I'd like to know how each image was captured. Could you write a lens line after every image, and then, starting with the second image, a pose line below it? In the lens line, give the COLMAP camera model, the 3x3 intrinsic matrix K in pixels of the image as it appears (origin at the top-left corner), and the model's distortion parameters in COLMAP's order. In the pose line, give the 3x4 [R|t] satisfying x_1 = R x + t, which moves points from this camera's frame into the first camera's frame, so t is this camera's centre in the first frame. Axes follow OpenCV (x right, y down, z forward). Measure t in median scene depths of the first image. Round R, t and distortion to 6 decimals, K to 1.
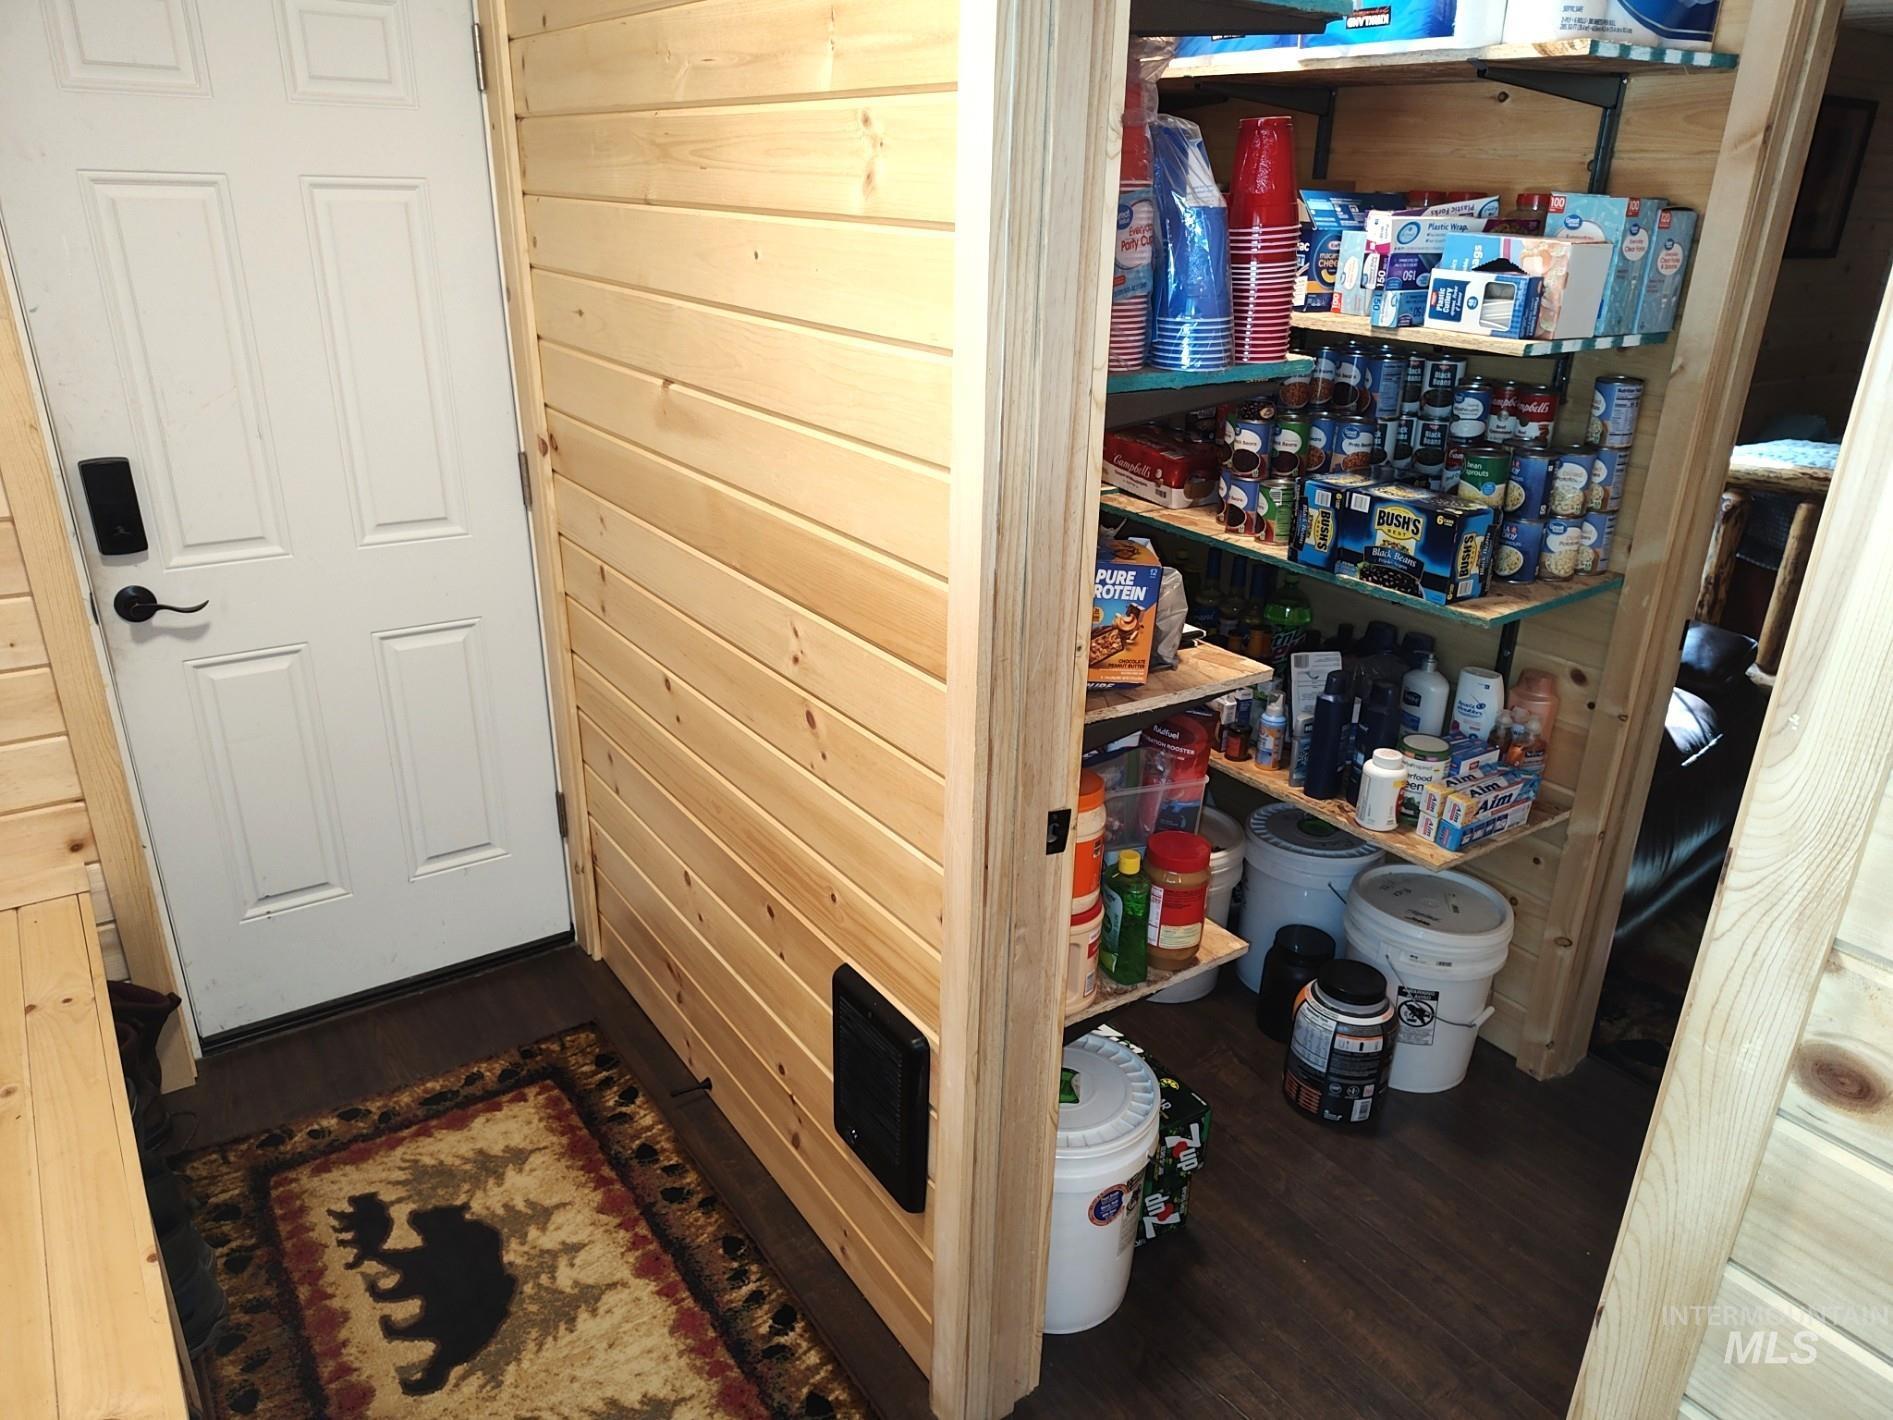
lens RADIAL K [[1287.9, 0, 946.5], [0, 1287.9, 710.0], [0, 0, 1]] dist [0.082168, -0.131745]
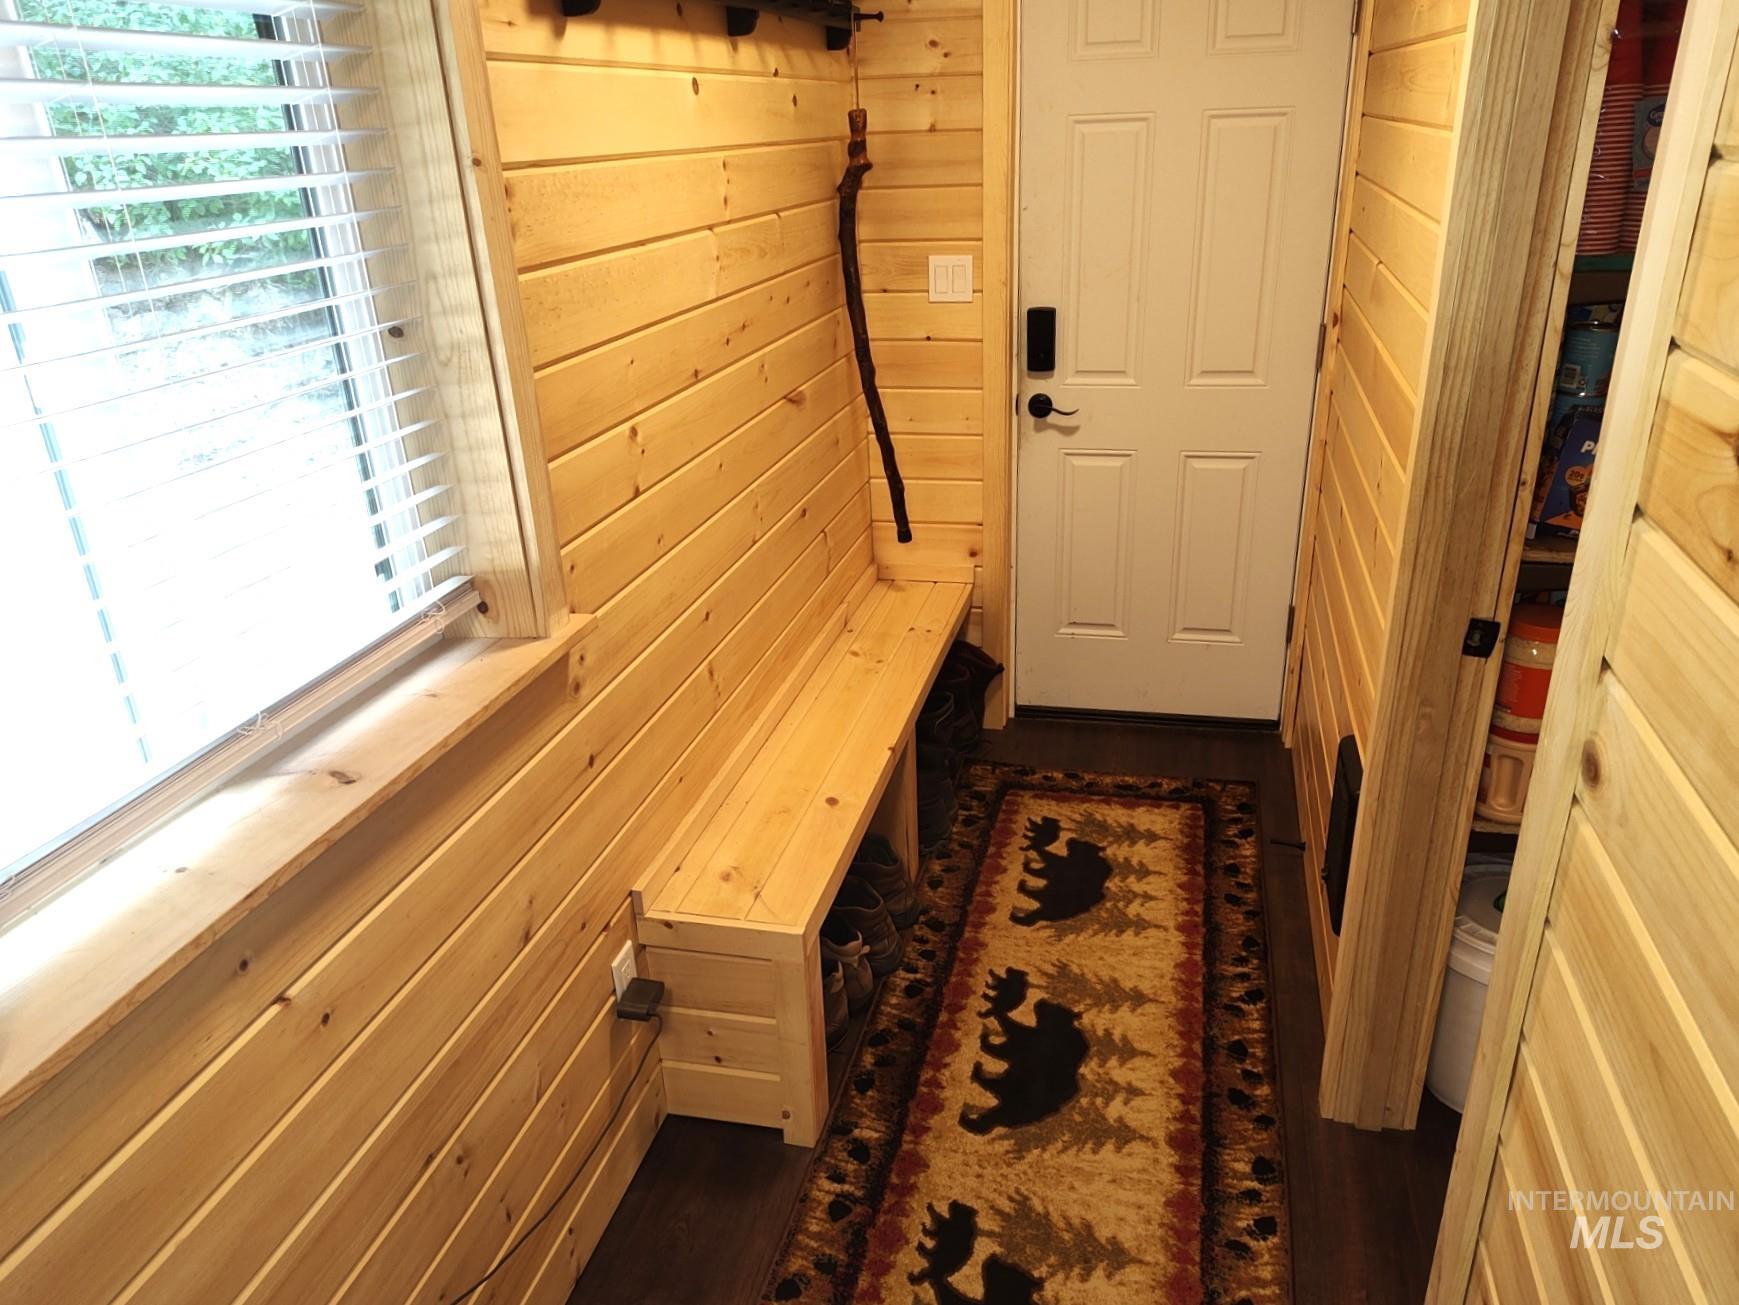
lens RADIAL K [[1307.3, 0, 869.5], [0, 1307.3, 652.5], [0, 0, 1]] dist [0.049647, -0.051559]
pose [[0.653067, 0.240242, -0.718183, 0.428893], [-0.230424, 0.966419, 0.113748, 0.071134], [0.721393, 0.091202, 0.686494, -0.174076]]
